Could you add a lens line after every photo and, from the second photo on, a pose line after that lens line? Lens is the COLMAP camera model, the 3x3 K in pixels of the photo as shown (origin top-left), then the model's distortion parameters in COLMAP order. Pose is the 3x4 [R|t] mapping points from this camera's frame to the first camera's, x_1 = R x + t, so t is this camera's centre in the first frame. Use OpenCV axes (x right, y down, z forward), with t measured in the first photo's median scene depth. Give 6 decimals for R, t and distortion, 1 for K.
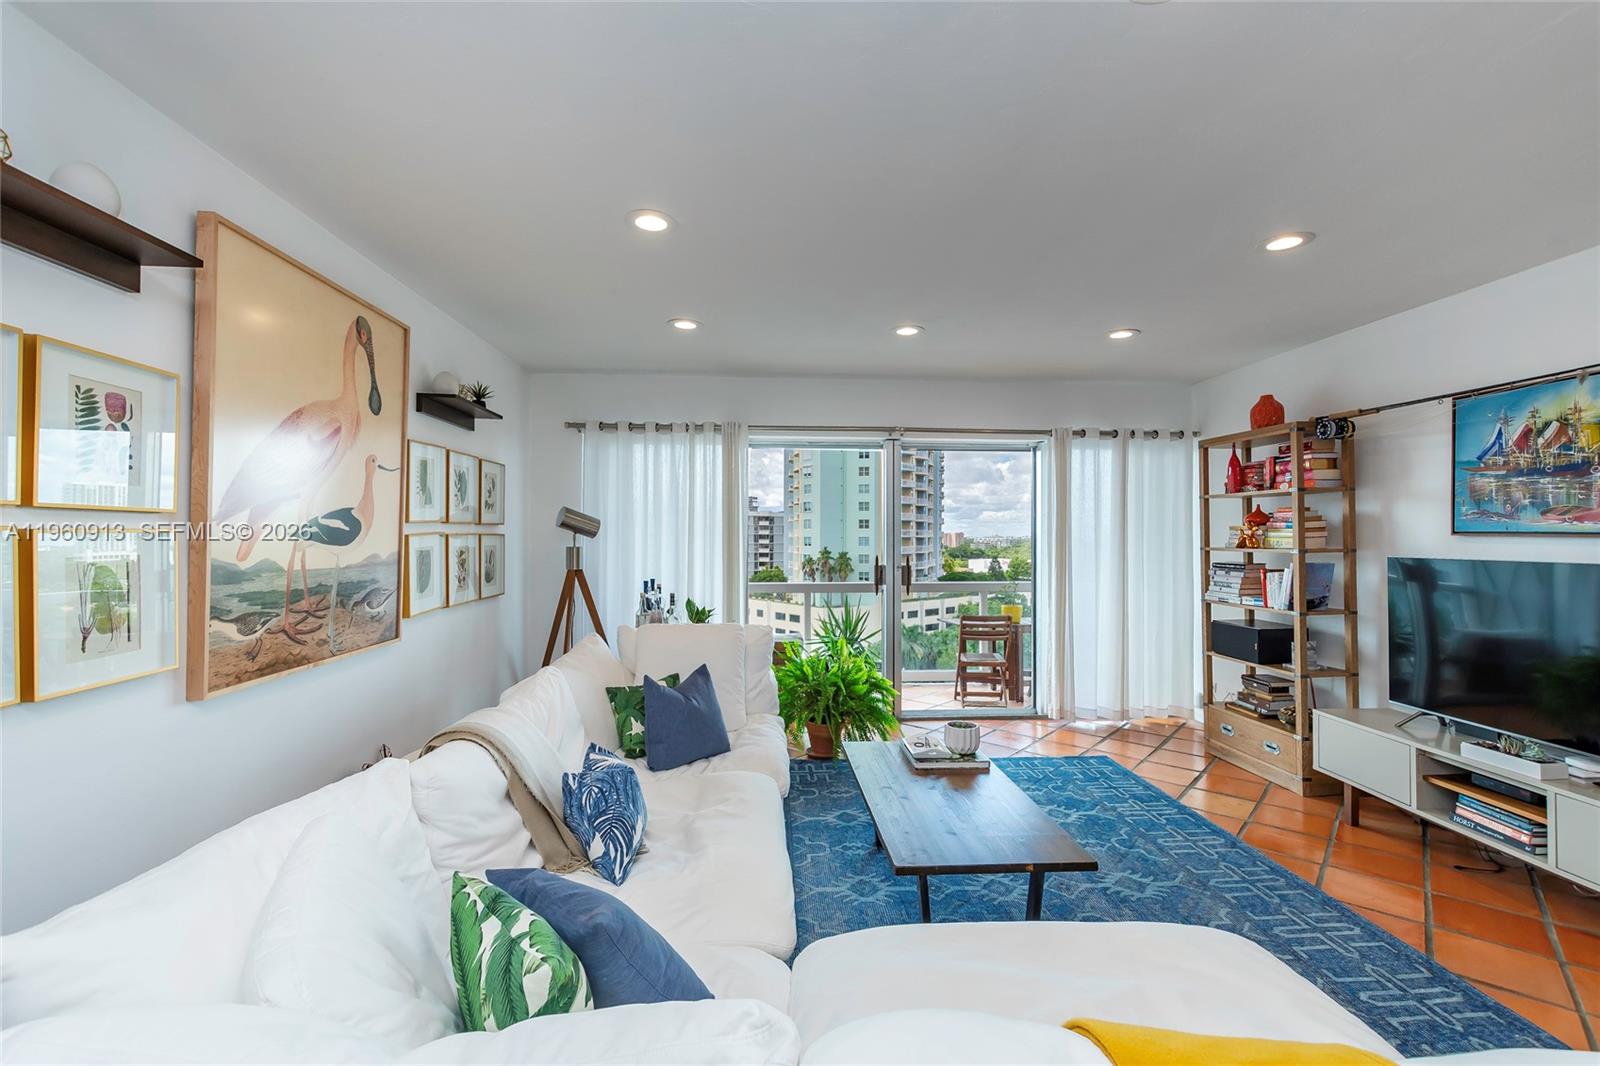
lens RADIAL K [[685.6, 0, 800.0], [0, 685.6, 533.0], [0, 0, 1]] dist [-0.000068, -0.000490]
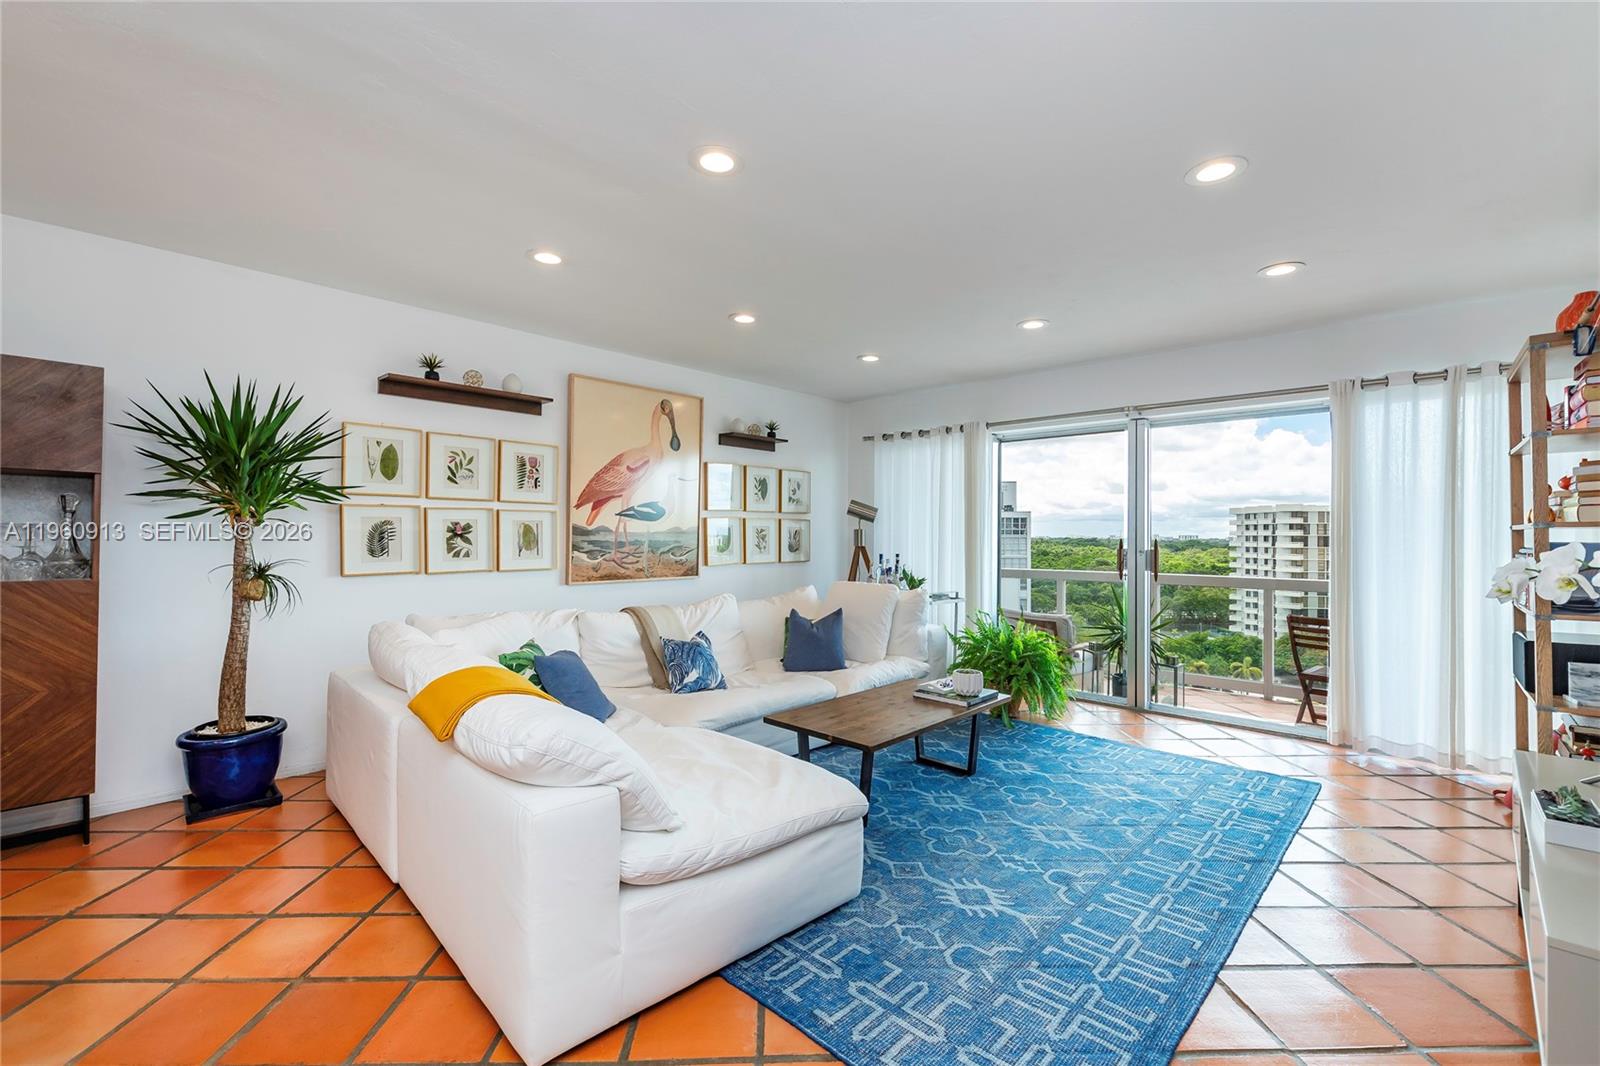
lens RADIAL K [[685.6, 0, 800.0], [0, 685.6, 533.0], [0, 0, 1]] dist [-0.000068, -0.000490]
pose [[0.682145, 0.000428, -0.731217, 0.946467], [-0.002960, 0.999993, -0.002177, 0.050435], [0.731211, 0.003650, 0.682142, -0.005638]]
